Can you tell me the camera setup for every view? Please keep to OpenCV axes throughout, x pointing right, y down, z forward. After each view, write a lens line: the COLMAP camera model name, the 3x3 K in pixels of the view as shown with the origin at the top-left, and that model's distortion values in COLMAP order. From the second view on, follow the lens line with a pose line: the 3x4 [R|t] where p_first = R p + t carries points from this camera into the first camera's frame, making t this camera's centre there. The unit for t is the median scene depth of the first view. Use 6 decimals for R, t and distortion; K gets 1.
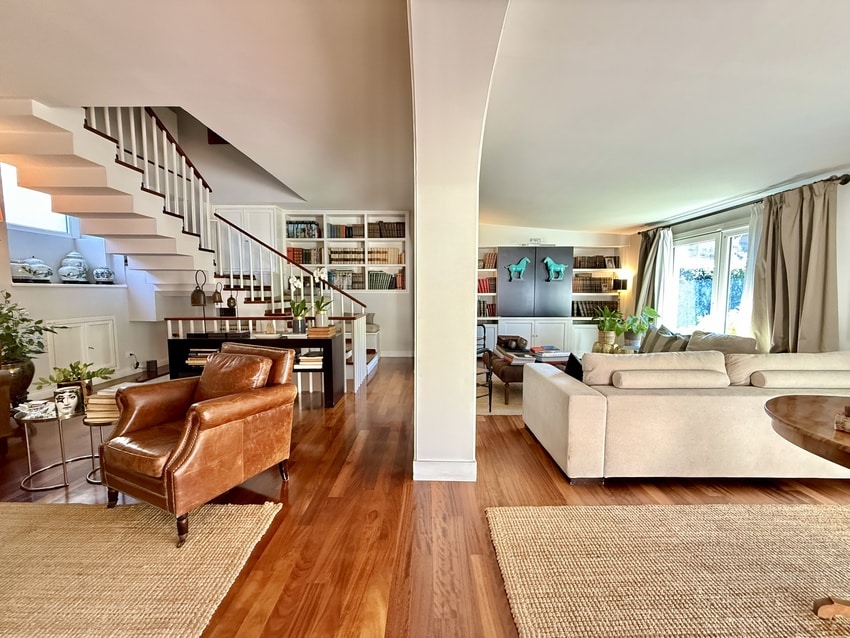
lens RADIAL K [[343.2, 0, 428.8], [0, 343.2, 316.7], [0, 0, 1]] dist [0.001691, 0.000101]
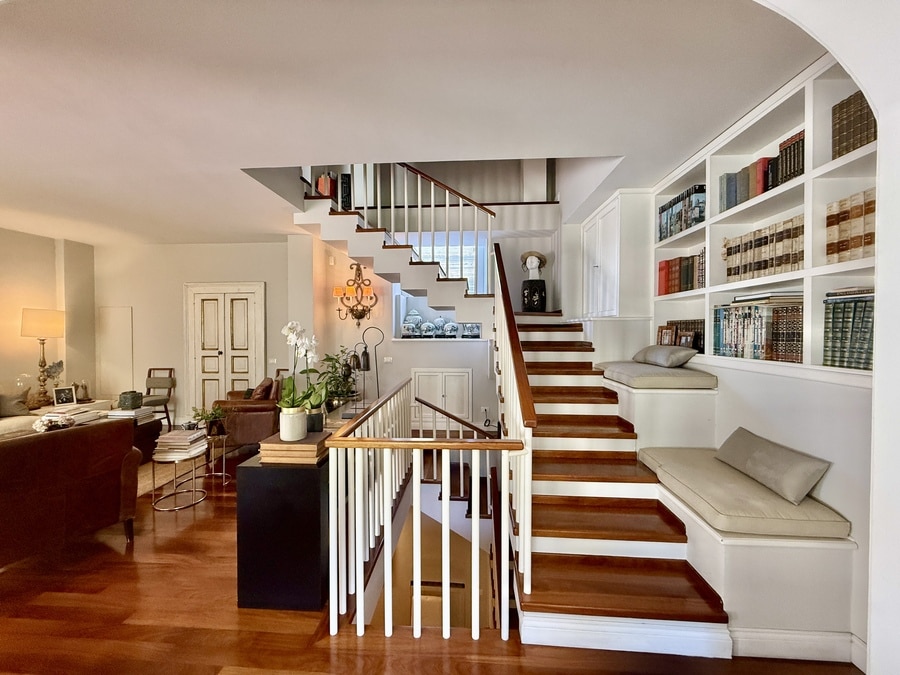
lens RADIAL K [[359.8, 0, 446.2], [0, 359.8, 336.8], [0, 0, 1]] dist [0.004451, -0.000261]
pose [[-0.083883, 0.009821, -0.996427, 0.152049], [-0.080512, 0.996615, 0.016600, -0.107870], [0.993218, 0.081617, -0.082809, 0.980295]]
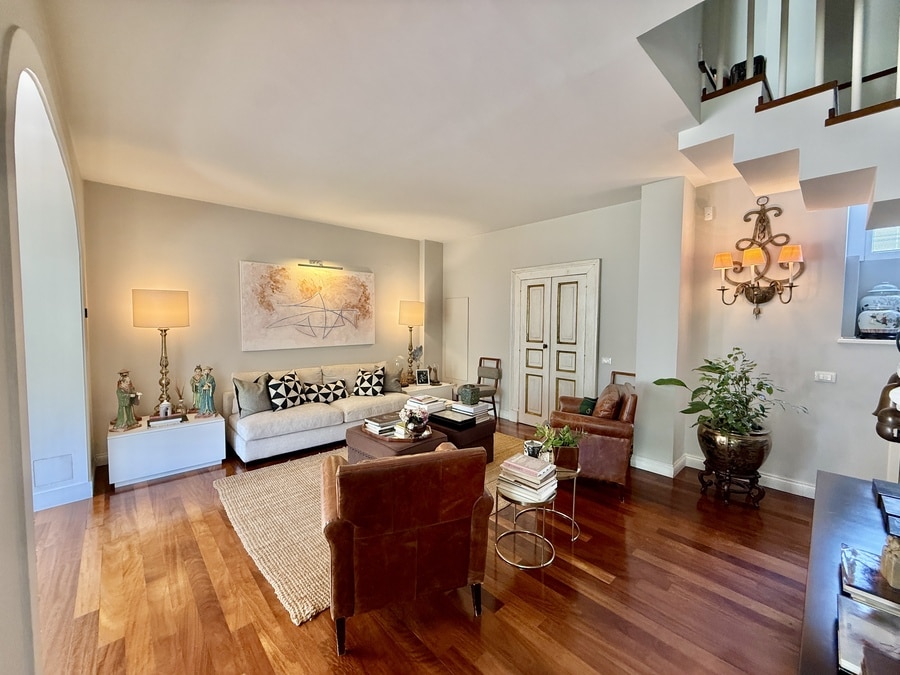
lens RADIAL K [[359.8, 0, 451.7], [0, 359.8, 334.2], [0, 0, 1]] dist [0.004451, -0.000261]
pose [[-0.733659, 0.016336, -0.679322, -0.050252], [-0.067133, 0.993078, 0.096384, -0.092651], [0.676194, 0.116318, -0.727484, 0.735963]]
